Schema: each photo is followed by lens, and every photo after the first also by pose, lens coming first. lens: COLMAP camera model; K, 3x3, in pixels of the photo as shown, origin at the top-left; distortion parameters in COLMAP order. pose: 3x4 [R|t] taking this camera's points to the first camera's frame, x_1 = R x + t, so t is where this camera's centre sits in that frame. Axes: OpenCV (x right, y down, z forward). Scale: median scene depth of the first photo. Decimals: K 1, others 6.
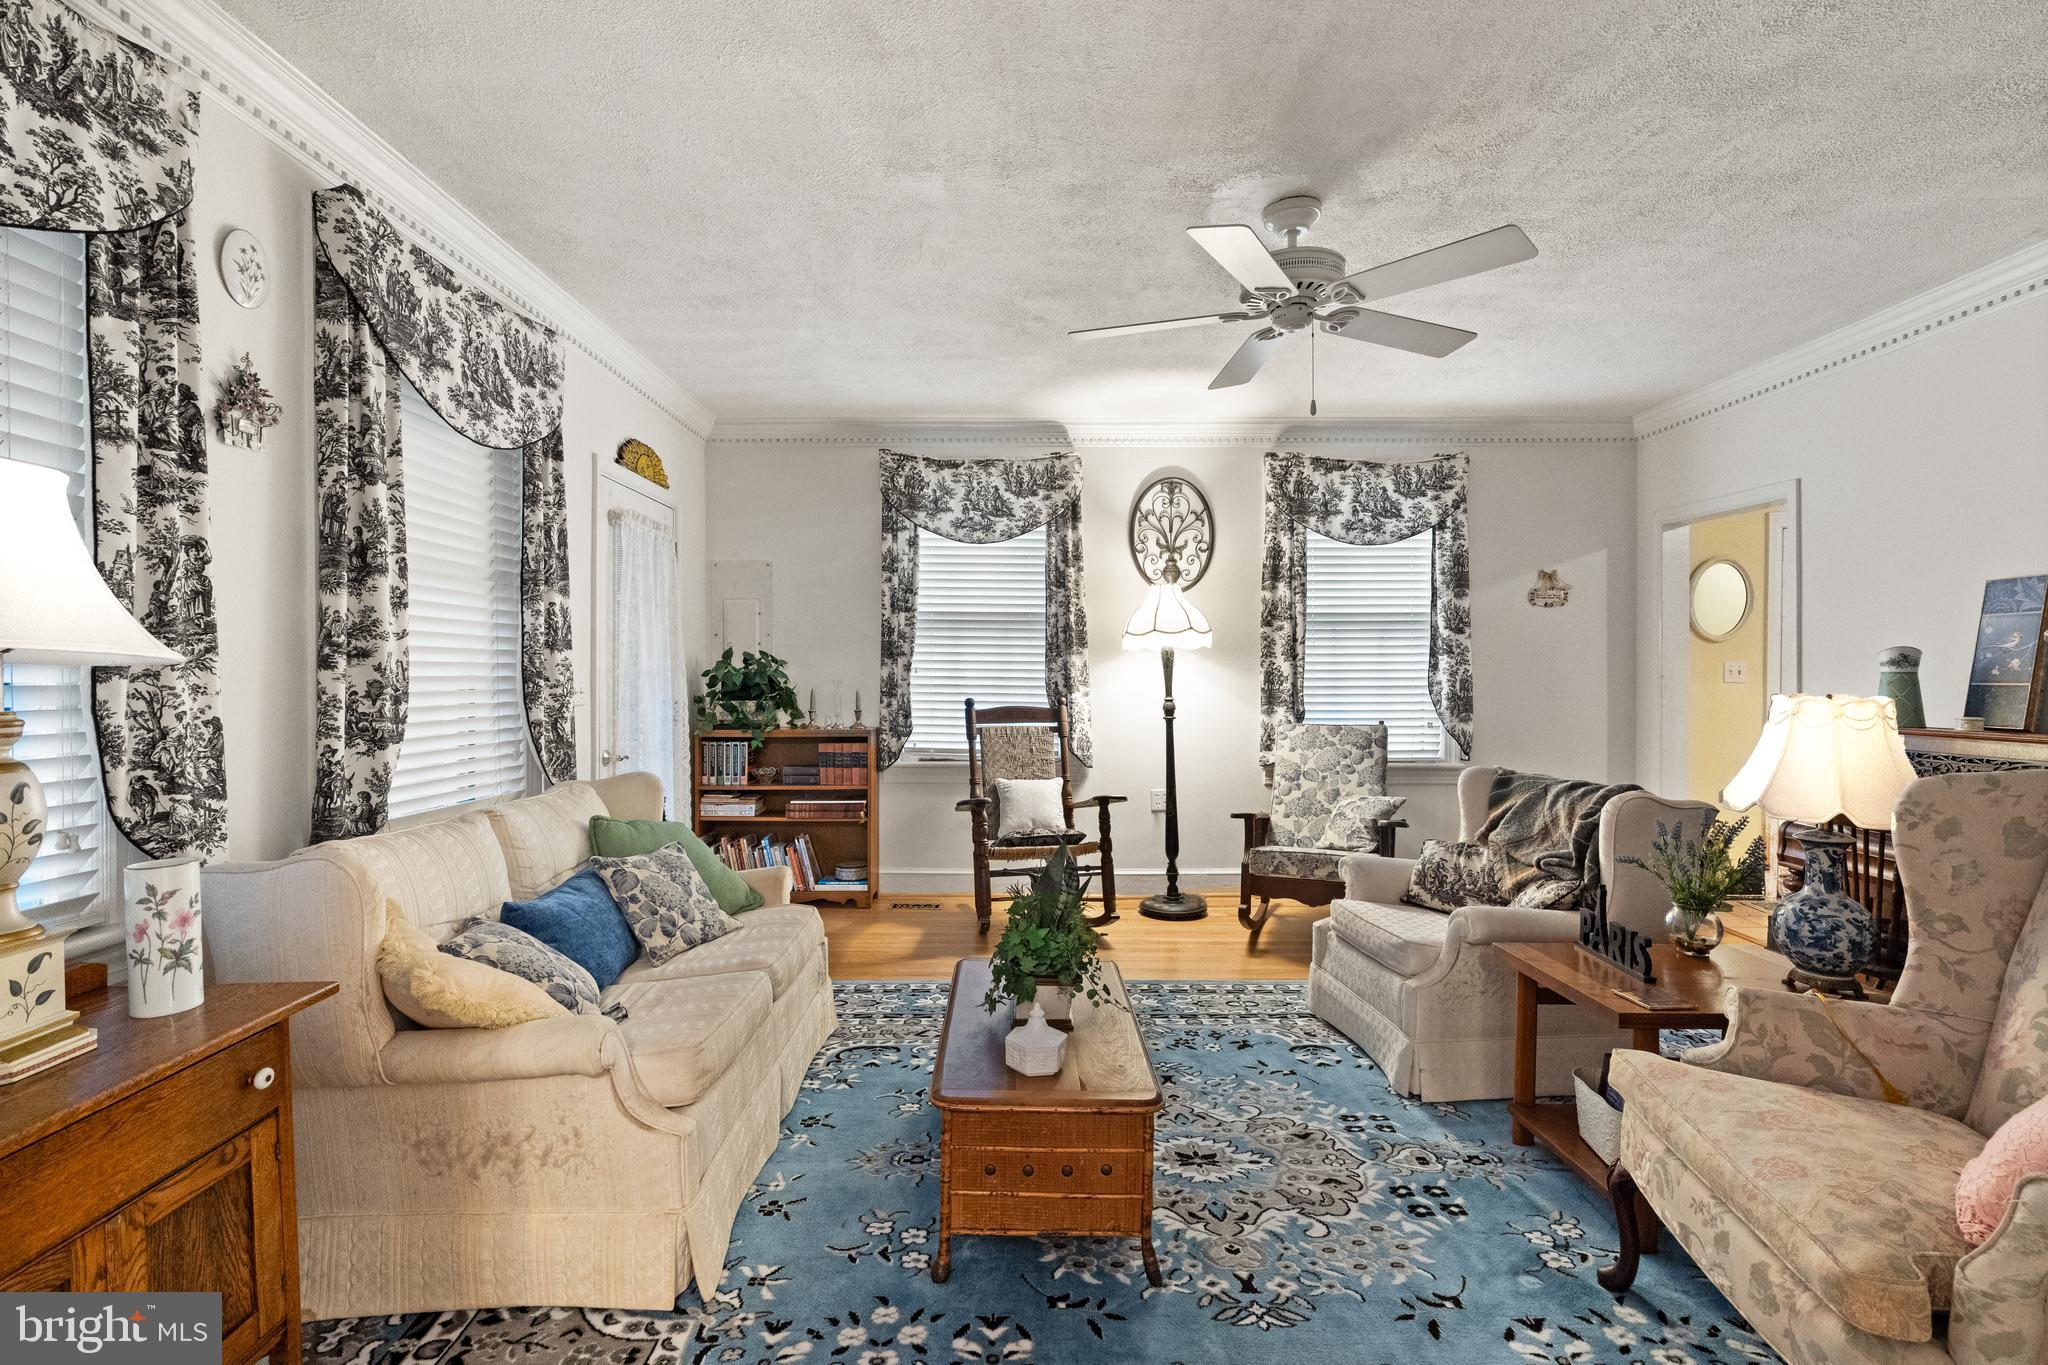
lens RADIAL K [[942.1, 0, 1022.3], [0, 942.1, 678.0], [0, 0, 1]] dist [-0.004652, 0.000625]
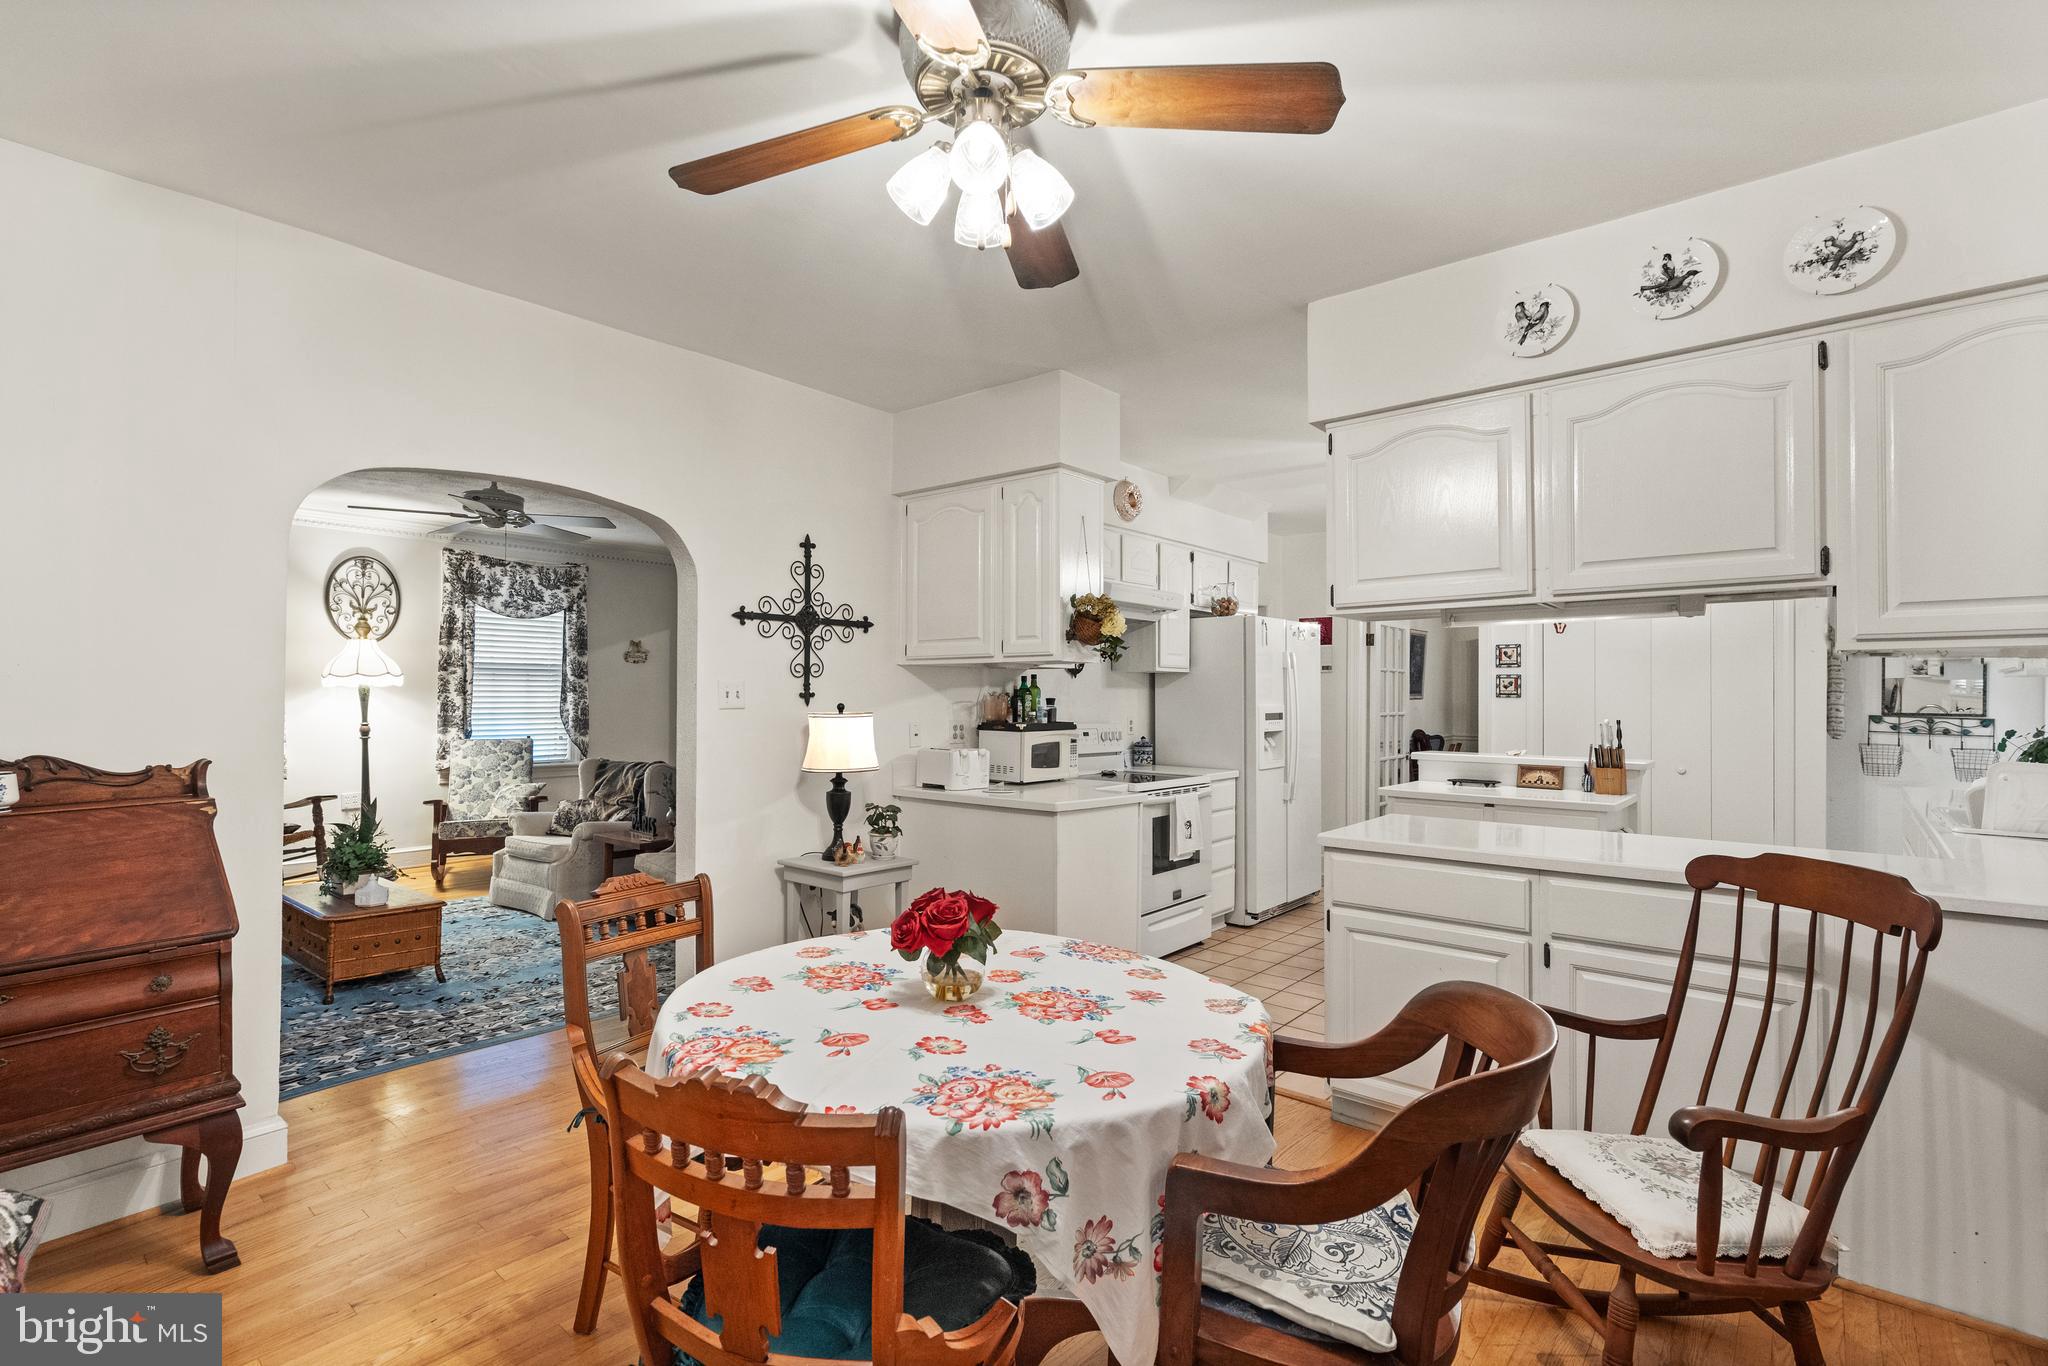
lens RADIAL K [[942.1, 0, 1026.0], [0, 942.1, 686.5], [0, 0, 1]] dist [-0.004652, 0.000625]
pose [[0.641136, 0.012985, 0.767317, -0.261349], [-0.005801, 0.999910, -0.012074, -0.019748], [-0.767405, 0.003289, 0.641154, -0.570814]]
